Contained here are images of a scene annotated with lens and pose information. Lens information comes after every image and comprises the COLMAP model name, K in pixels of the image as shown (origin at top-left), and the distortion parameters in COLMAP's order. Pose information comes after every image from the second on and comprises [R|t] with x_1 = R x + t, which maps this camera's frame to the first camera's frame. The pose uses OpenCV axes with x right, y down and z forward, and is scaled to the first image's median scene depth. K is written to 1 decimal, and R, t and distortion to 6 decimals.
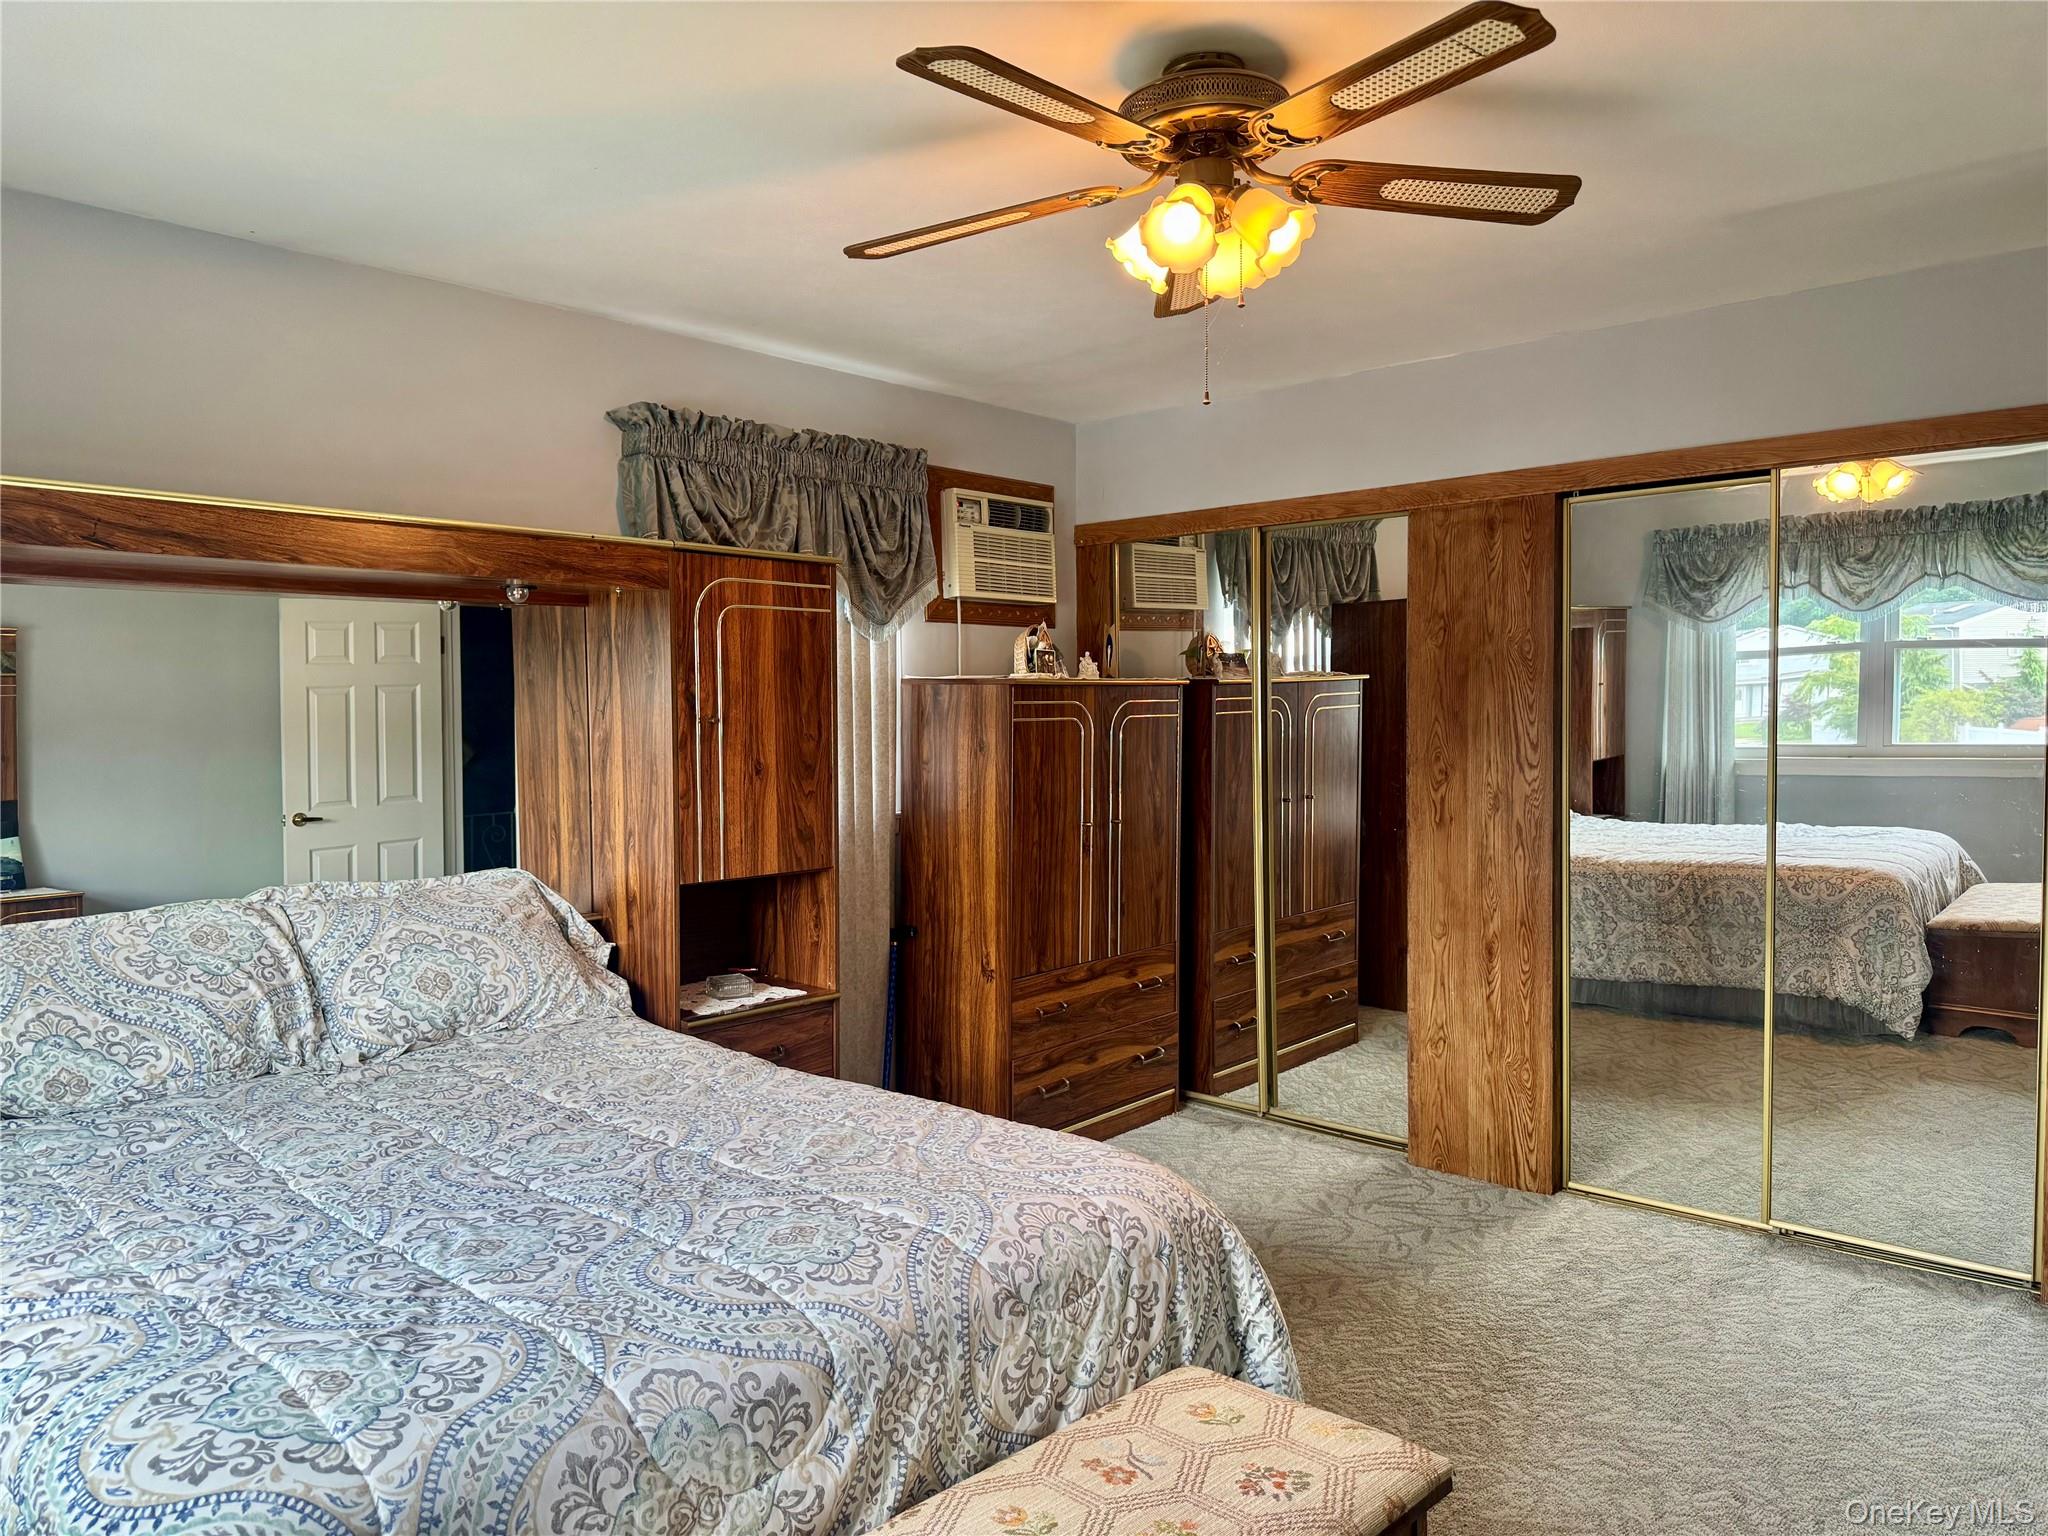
lens RADIAL K [[1419.7, 0, 1015.7], [0, 1419.7, 820.4], [0, 0, 1]] dist [-0.001577, 0.126480]
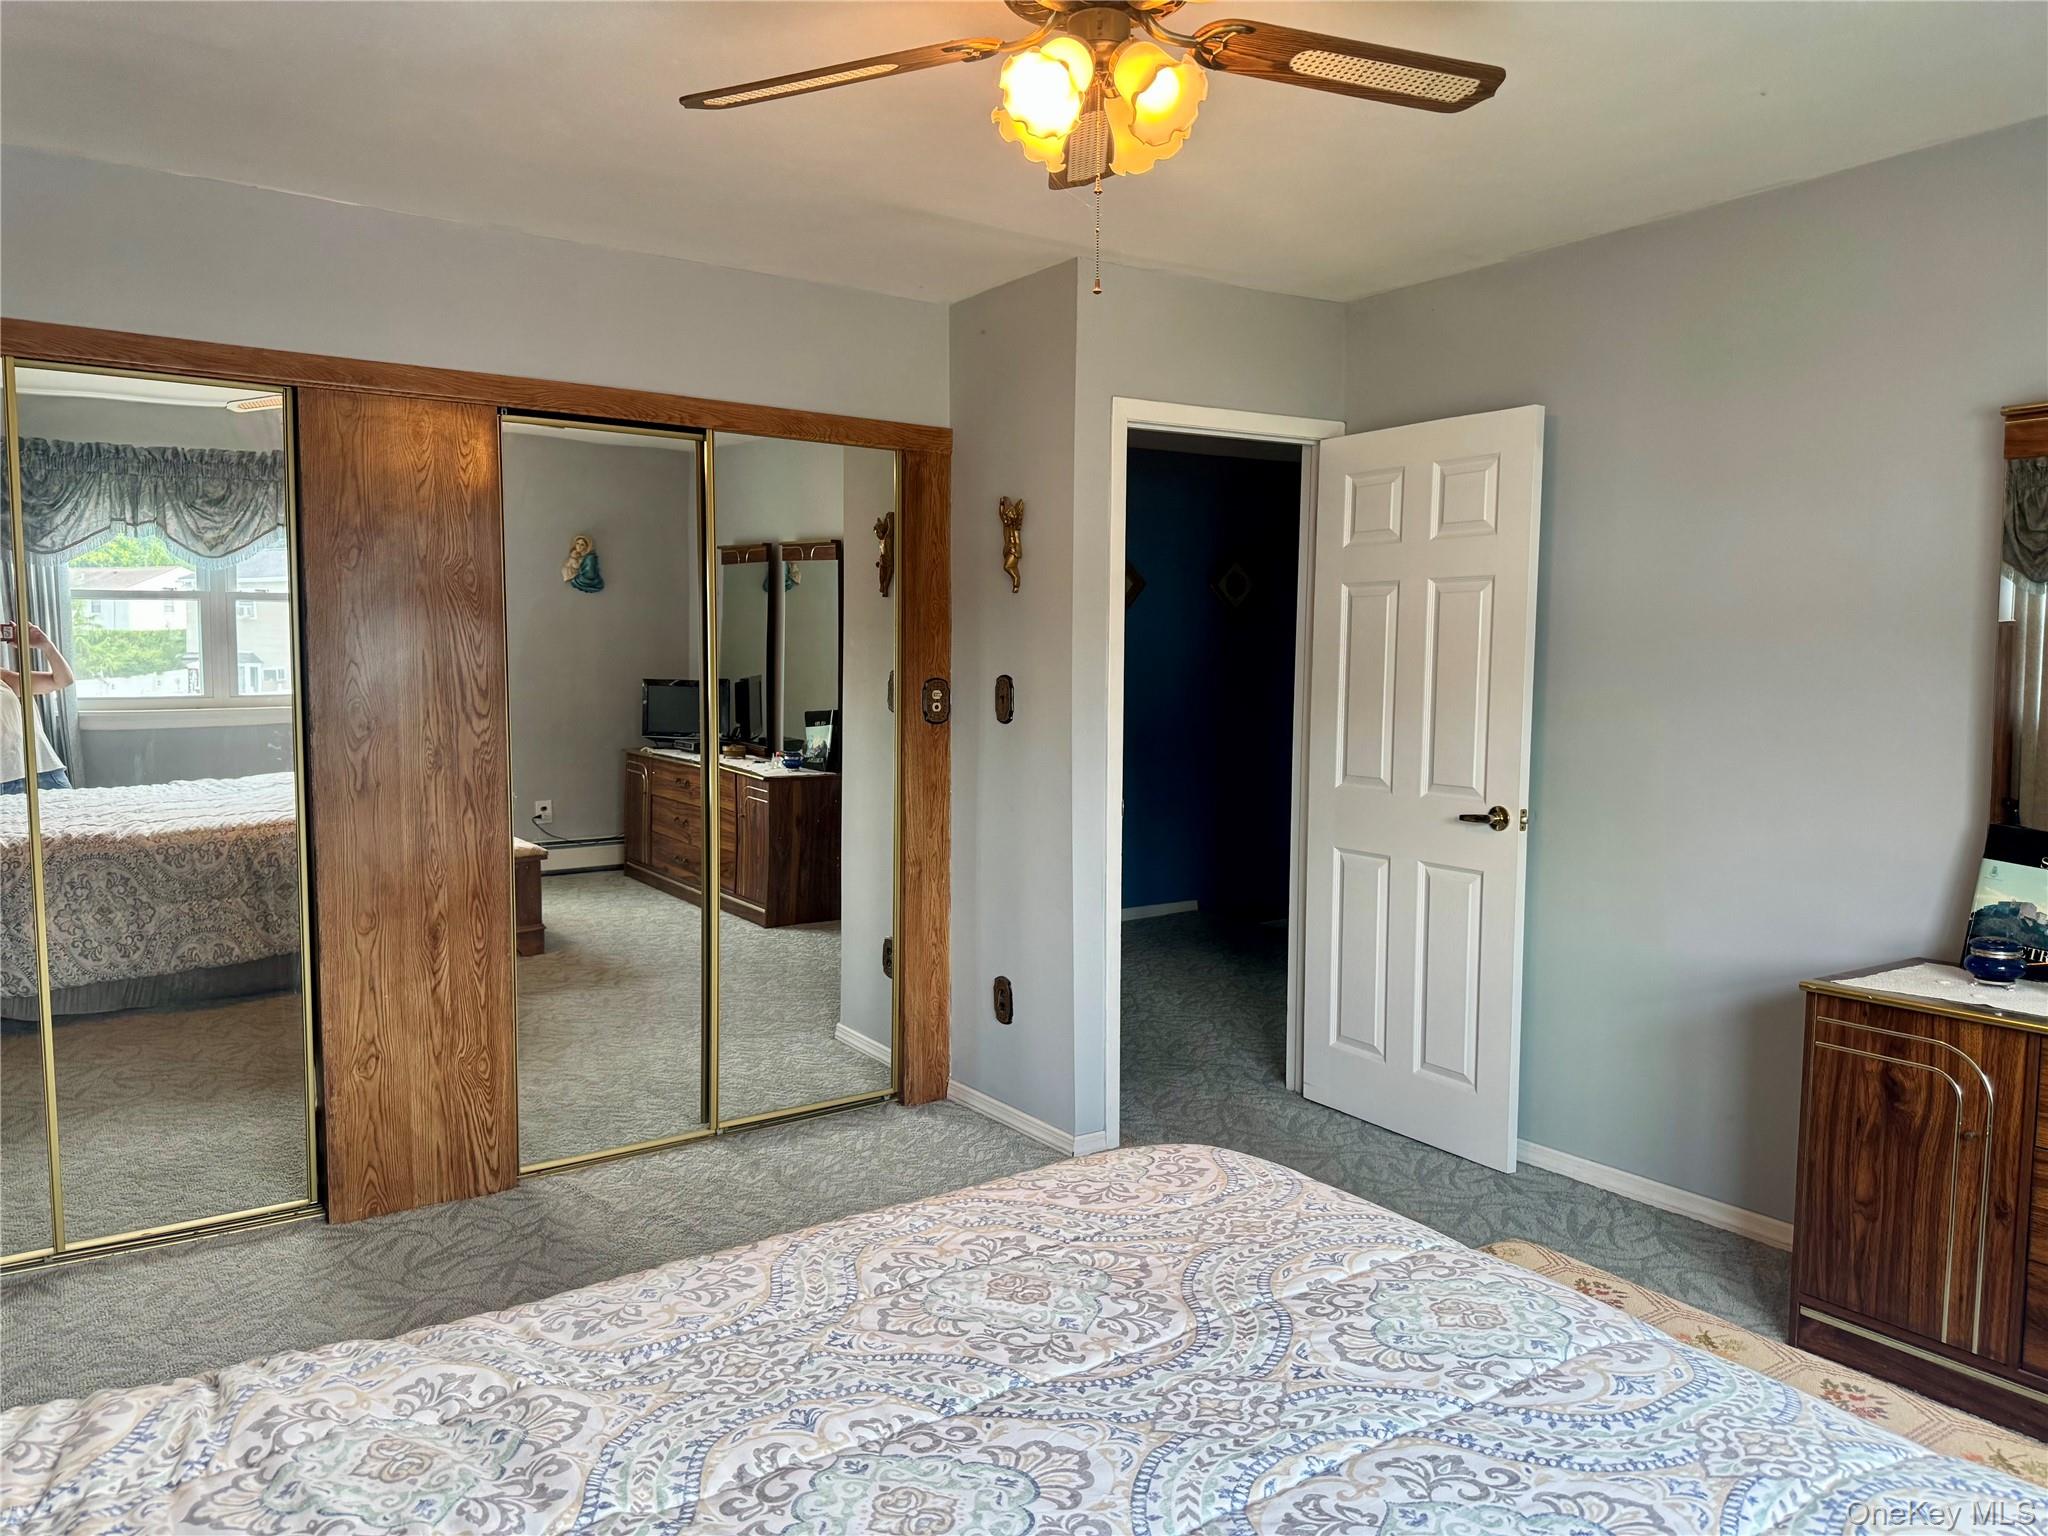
lens RADIAL K [[1455.5, 0, 1004.8], [0, 1455.5, 779.5], [0, 0, 1]] dist [-0.003970, -0.002866]
pose [[0.237393, -0.072729, 0.968687, -0.423745], [0.068812, 0.995947, 0.057912, -0.028012], [-0.968974, 0.052910, 0.241435, 0.454932]]
